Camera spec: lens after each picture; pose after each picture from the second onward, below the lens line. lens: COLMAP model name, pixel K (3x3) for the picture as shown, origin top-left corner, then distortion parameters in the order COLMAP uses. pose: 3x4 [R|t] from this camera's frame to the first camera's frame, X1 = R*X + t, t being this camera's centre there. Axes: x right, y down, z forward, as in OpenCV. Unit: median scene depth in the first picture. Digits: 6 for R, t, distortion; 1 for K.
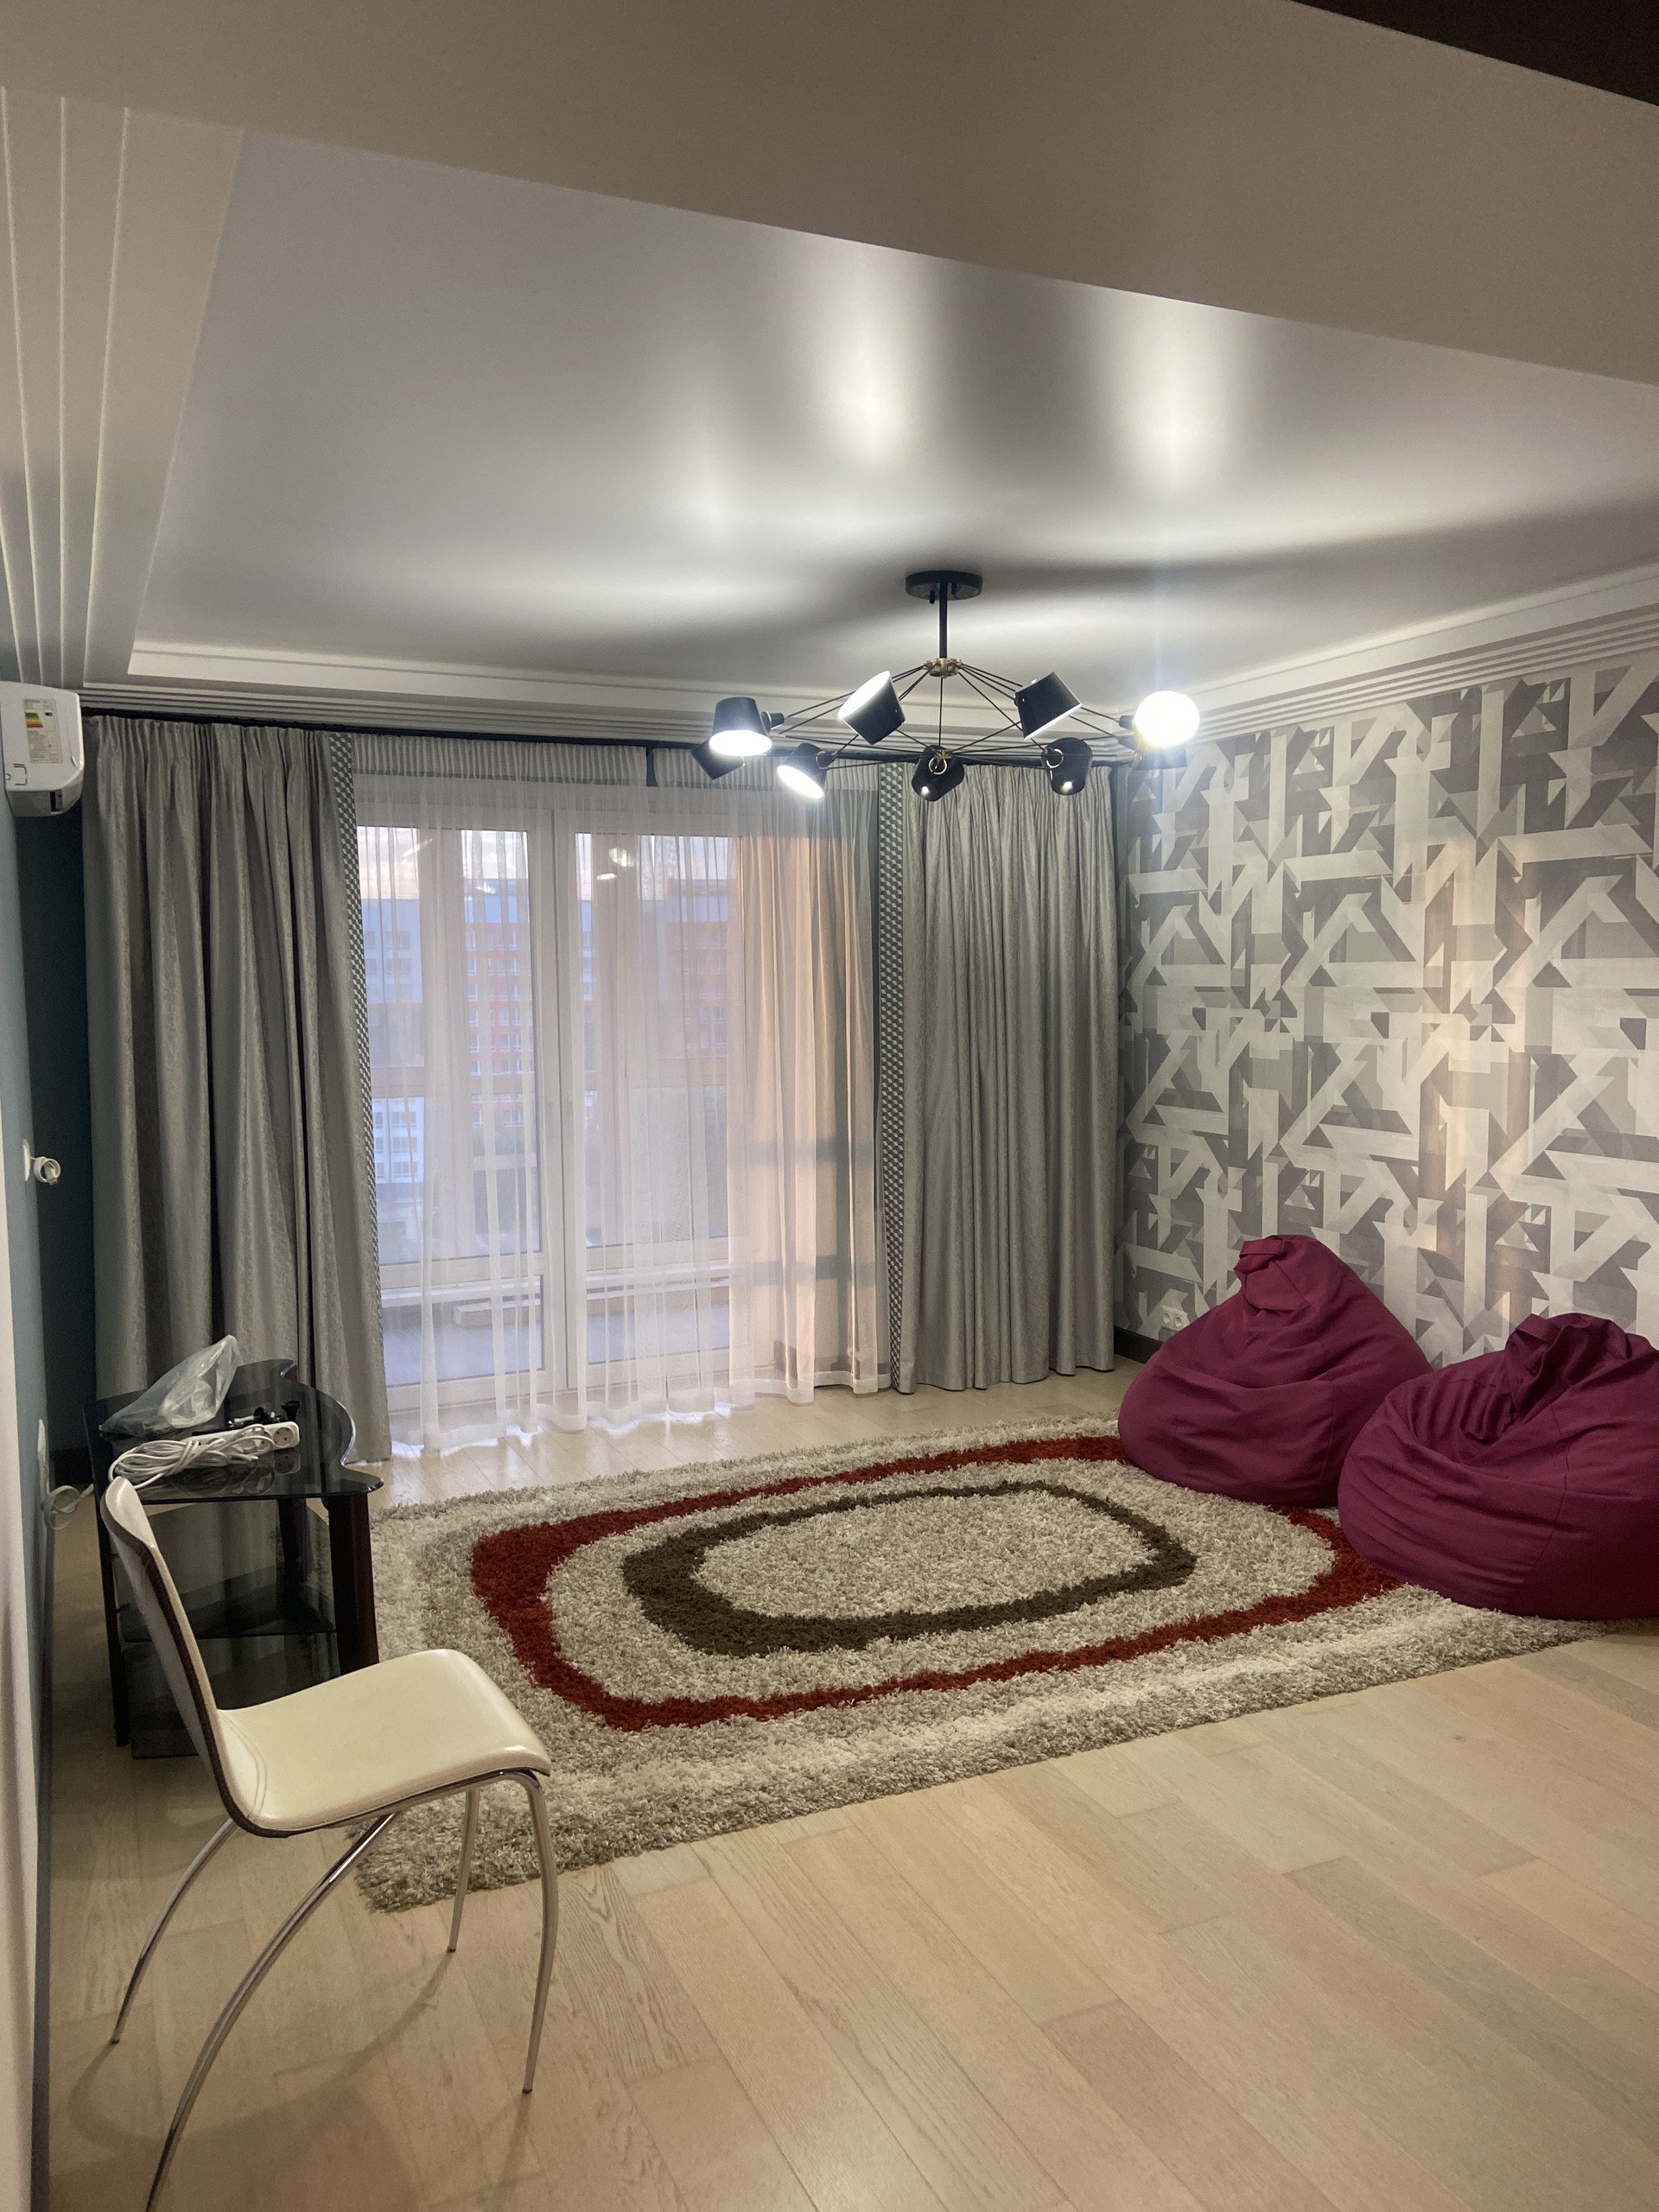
lens RADIAL K [[1650.4, 0, 829.5], [0, 1650.4, 1106.0], [0, 0, 1]] dist [0.101174, -0.094218]
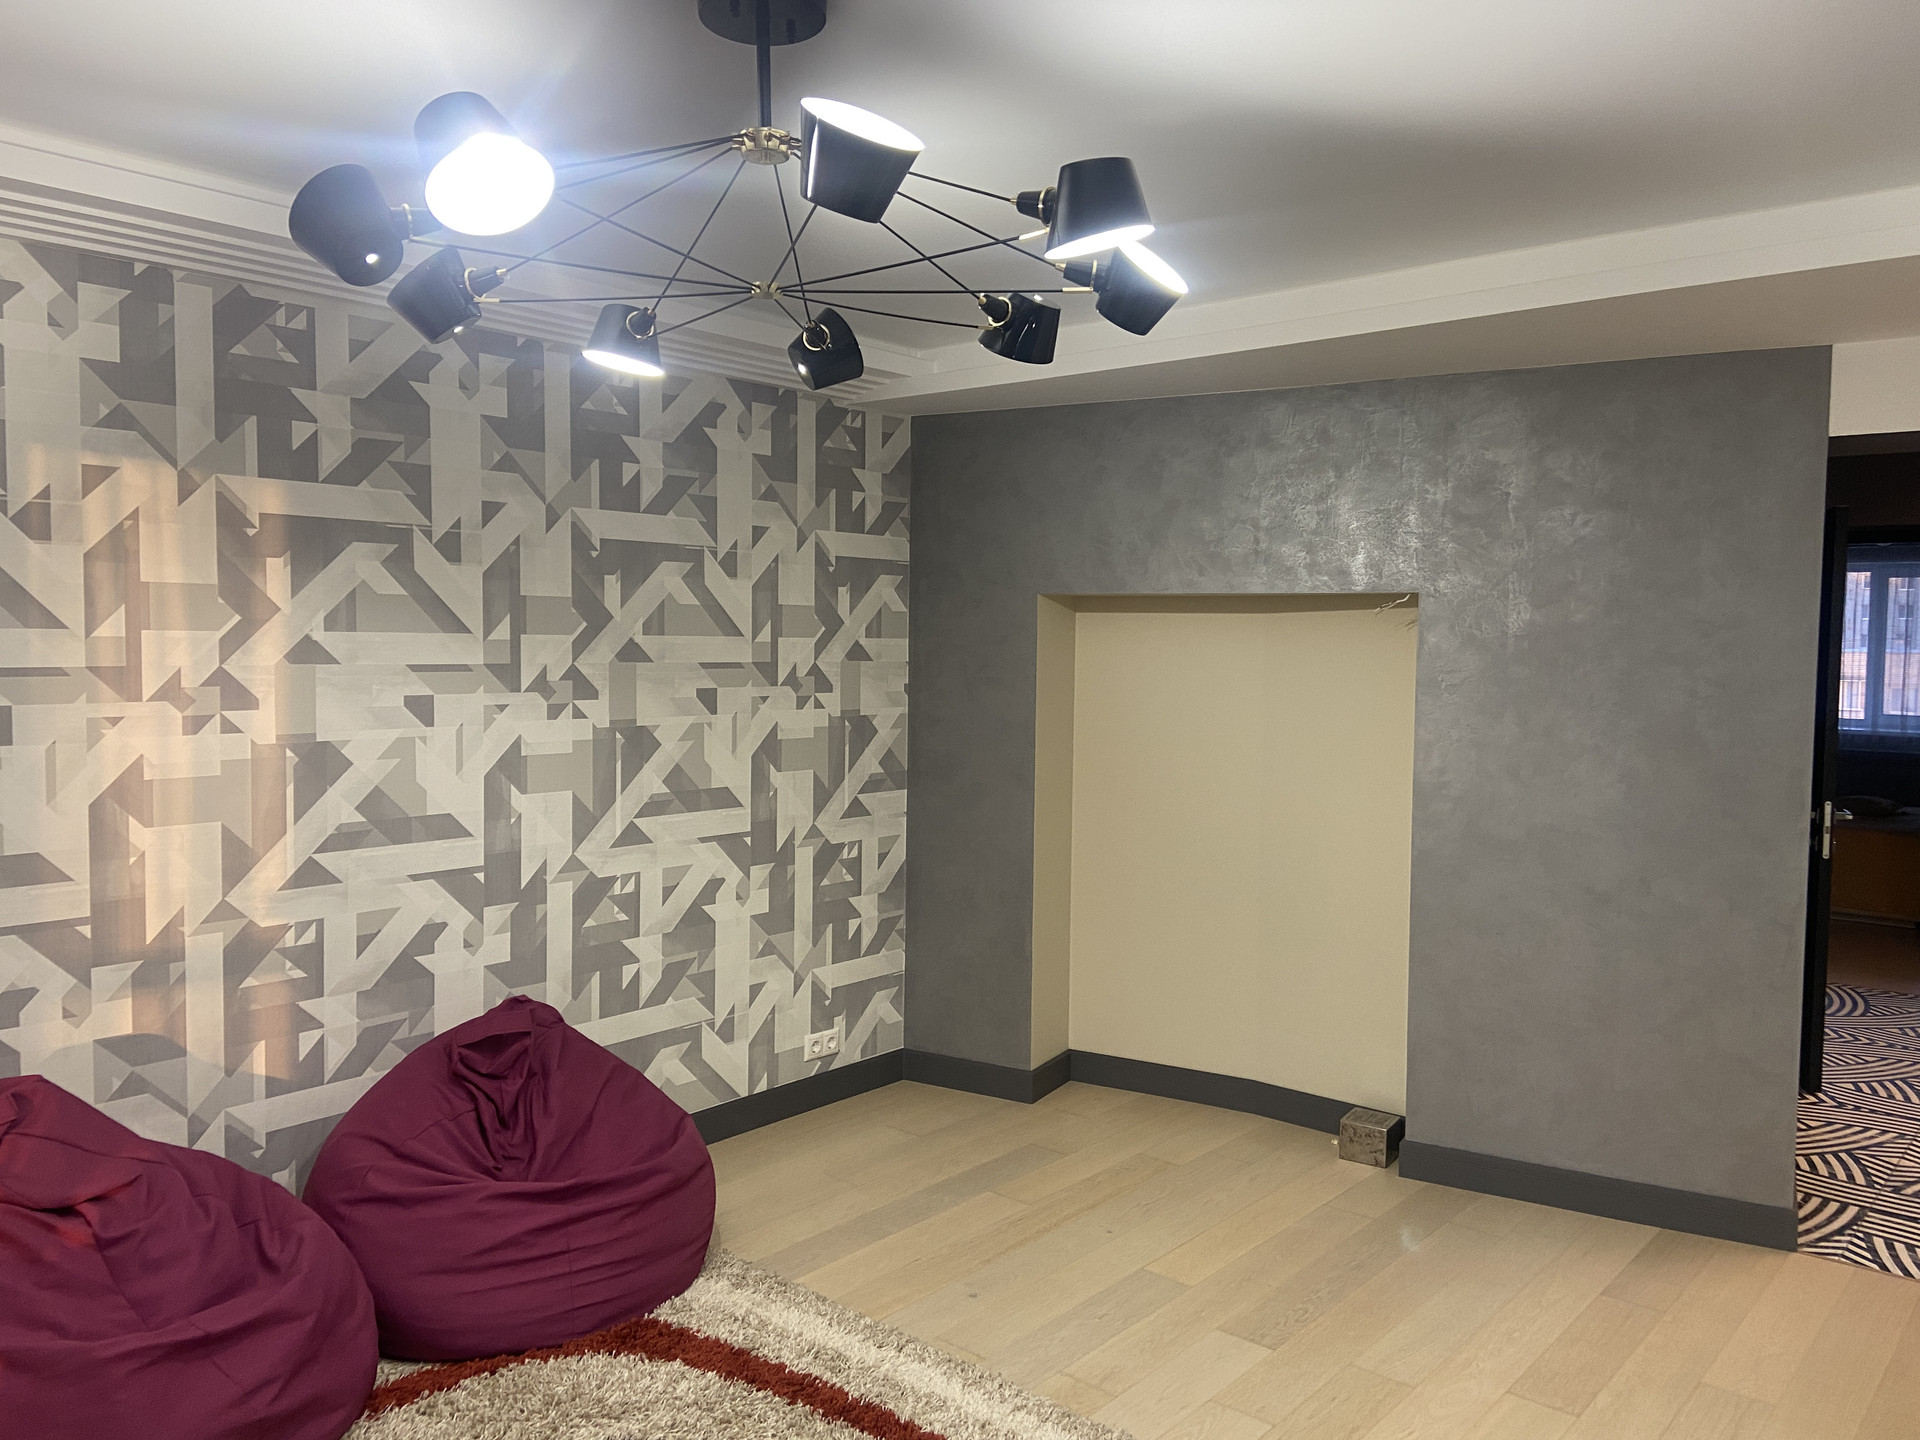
lens RADIAL K [[1432.5, 0, 1242.7], [0, 1432.5, 748.6], [0, 0, 1]] dist [0.101174, -0.094218]
pose [[-0.547788, -0.055111, 0.834800, -0.515226], [0.066384, 0.991818, 0.109038, -0.087666], [-0.833979, 0.115147, -0.539648, 1.137359]]
